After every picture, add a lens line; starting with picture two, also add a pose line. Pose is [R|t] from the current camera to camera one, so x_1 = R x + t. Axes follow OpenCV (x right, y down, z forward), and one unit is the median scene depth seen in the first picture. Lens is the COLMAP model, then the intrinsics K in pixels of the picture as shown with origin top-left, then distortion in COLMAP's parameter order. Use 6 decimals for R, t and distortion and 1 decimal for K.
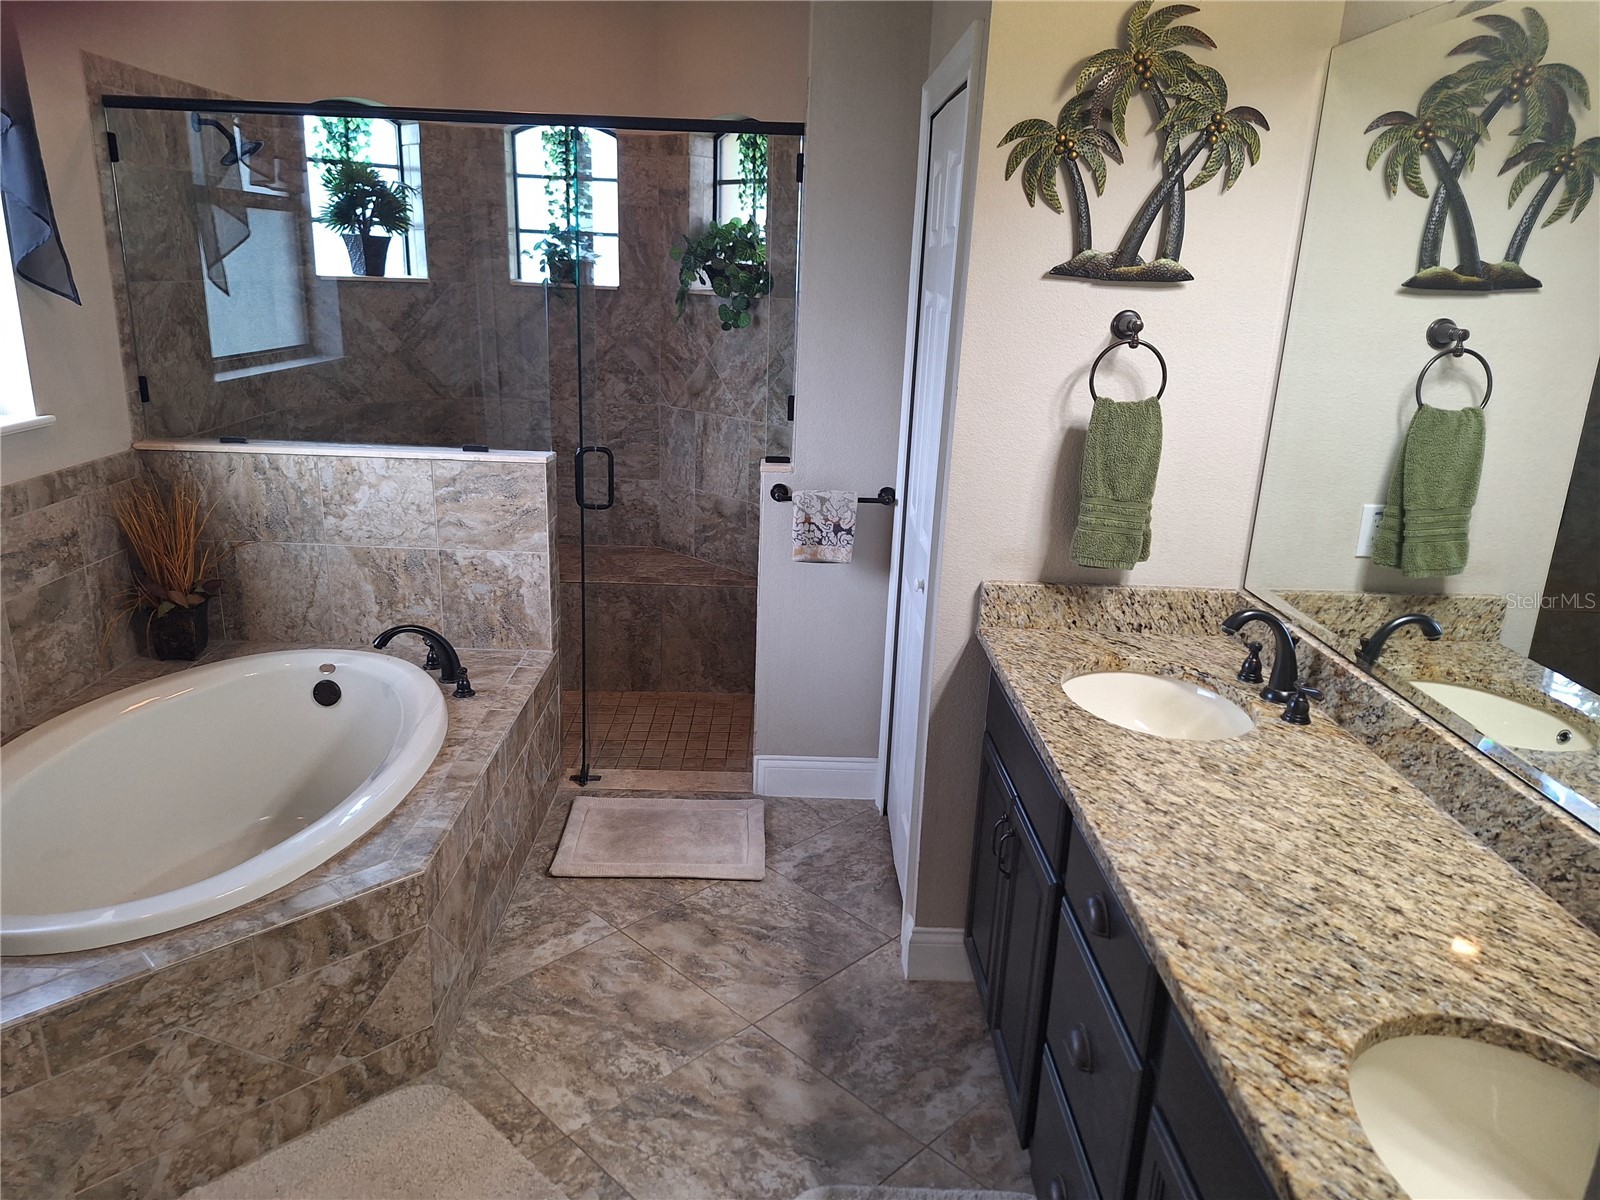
lens RADIAL K [[1118.1, 0, 790.6], [0, 1118.1, 621.1], [0, 0, 1]] dist [0.068993, -0.088739]
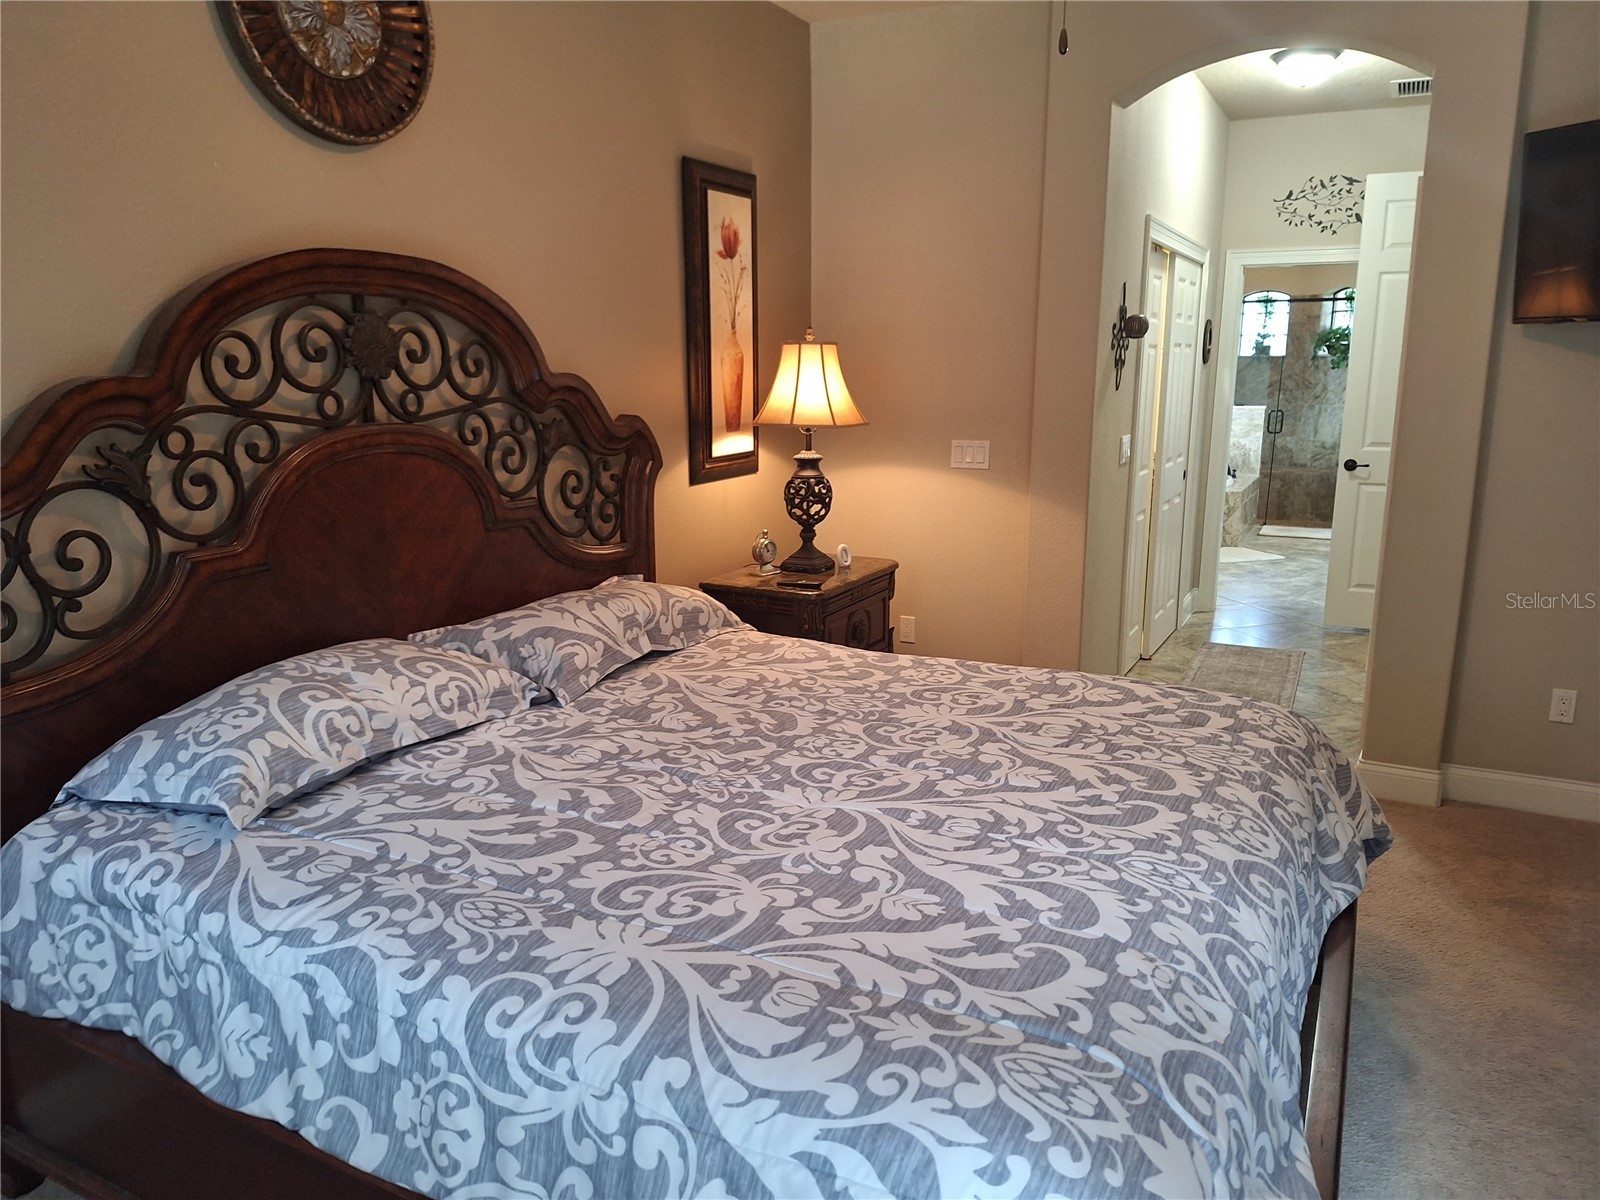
lens RADIAL K [[1118.1, 0, 790.6], [0, 1118.1, 621.1], [0, 0, 1]] dist [0.068993, -0.088739]
pose [[0.881167, 0.063810, -0.468480, 0.089839], [-0.103601, 0.992830, -0.059633, 0.544648], [0.461315, 0.101081, 0.881460, -1.634734]]
